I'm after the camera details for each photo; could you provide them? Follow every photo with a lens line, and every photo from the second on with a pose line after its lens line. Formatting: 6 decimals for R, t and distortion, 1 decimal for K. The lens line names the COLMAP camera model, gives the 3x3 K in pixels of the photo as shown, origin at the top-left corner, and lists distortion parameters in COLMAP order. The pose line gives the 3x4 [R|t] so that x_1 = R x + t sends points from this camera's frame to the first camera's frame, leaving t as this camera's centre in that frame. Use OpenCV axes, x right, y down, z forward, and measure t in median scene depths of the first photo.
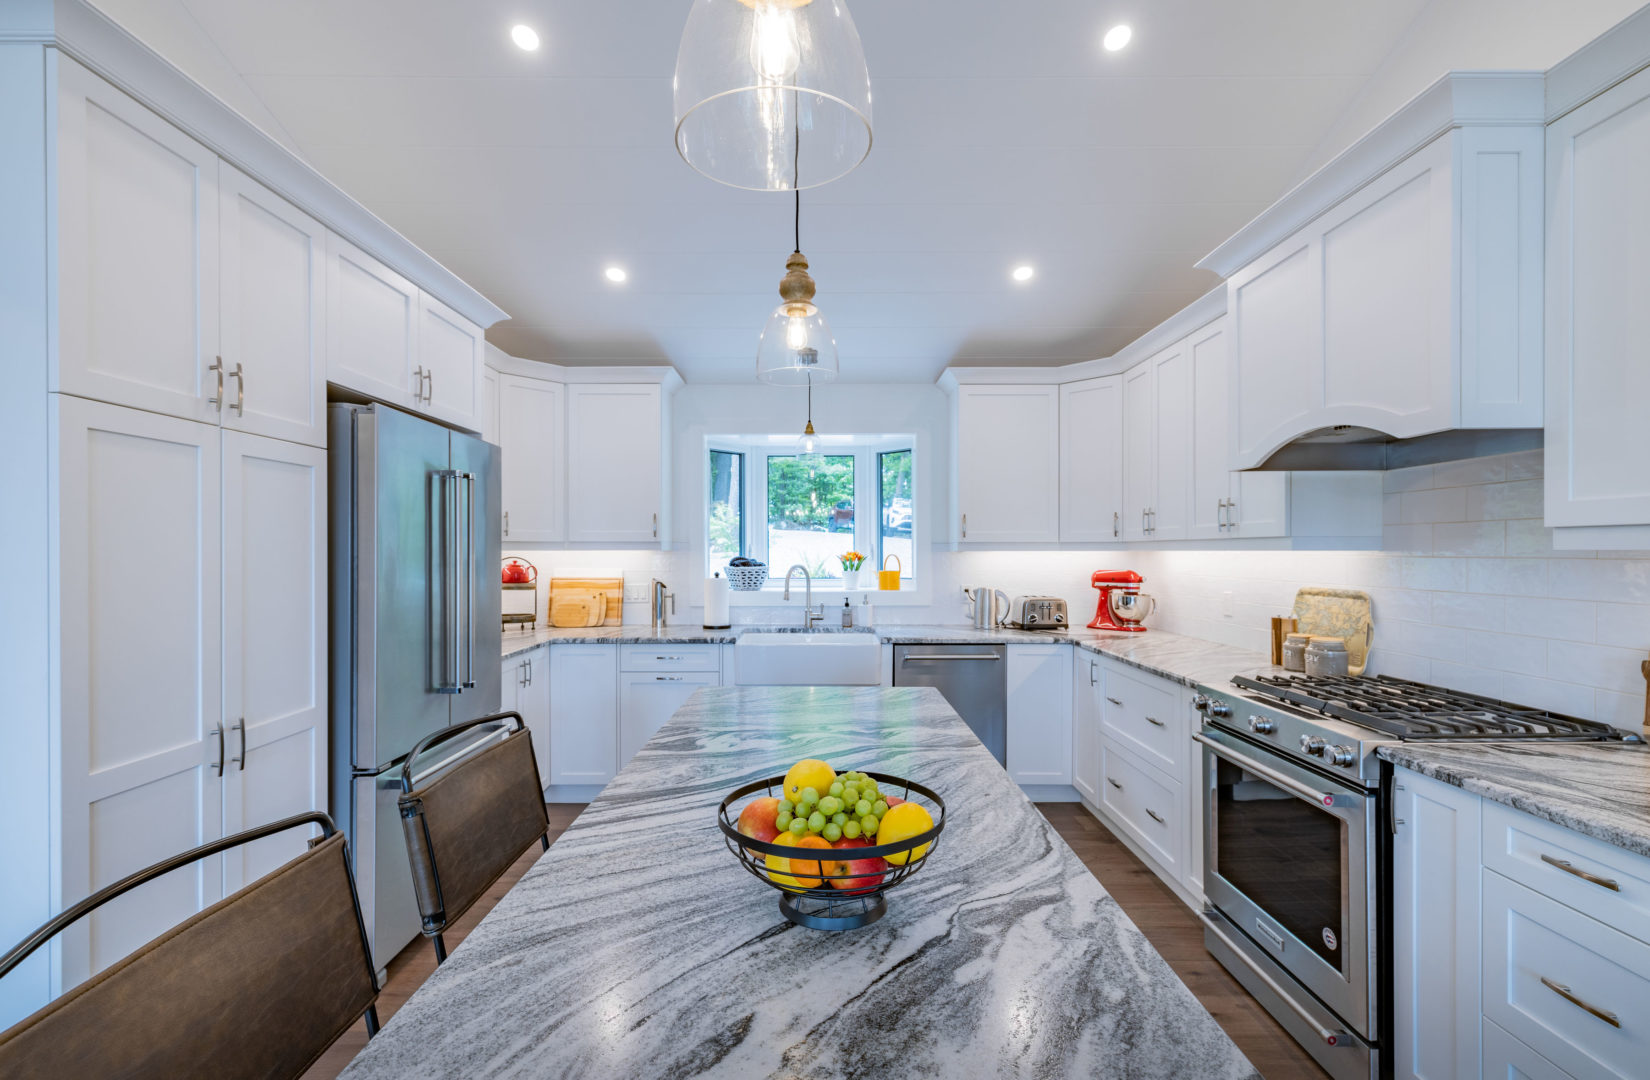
lens RADIAL K [[726.3, 0, 825.2], [0, 726.3, 549.8], [0, 0, 1]] dist [-0.003259, -0.000110]
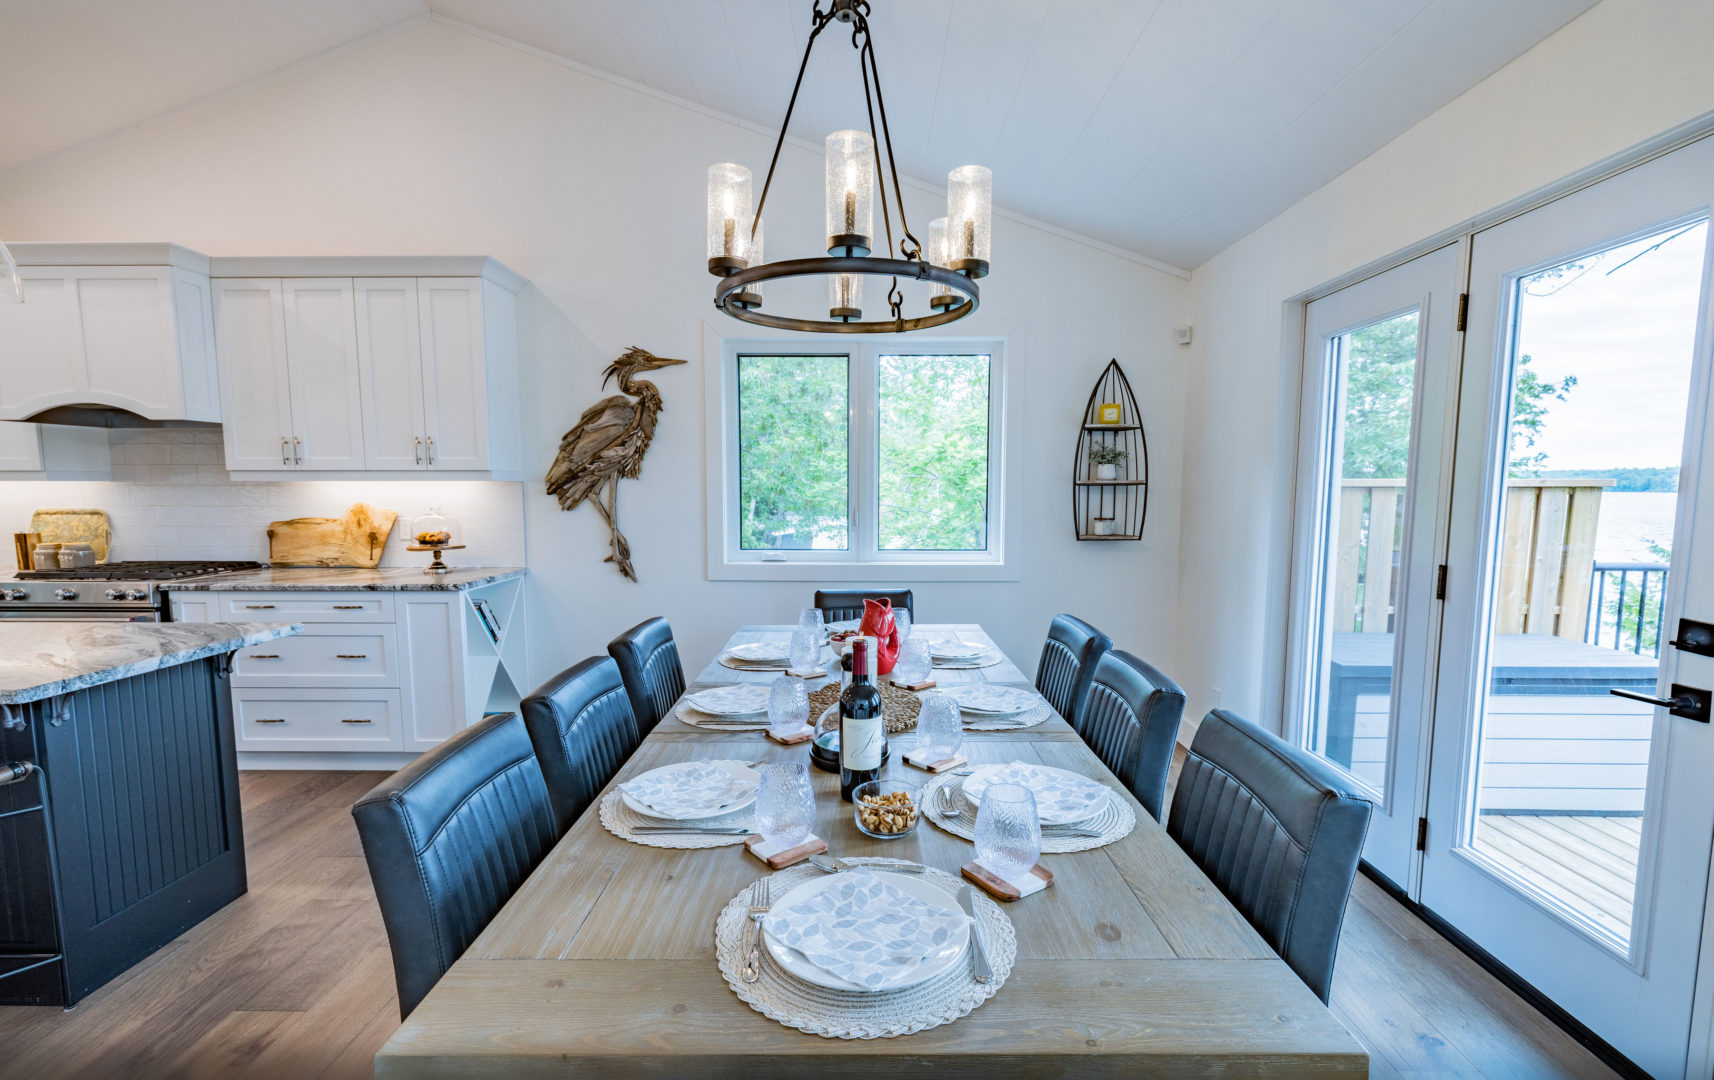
lens RADIAL K [[774.0, 0, 854.2], [0, 774.0, 569.3], [0, 0, 1]] dist [0.000283, -0.000106]
pose [[0.025452, -0.103804, 0.994272, -0.837996], [-0.004320, 0.994574, 0.103946, 0.009110], [-0.999667, -0.006941, 0.024865, -0.605519]]
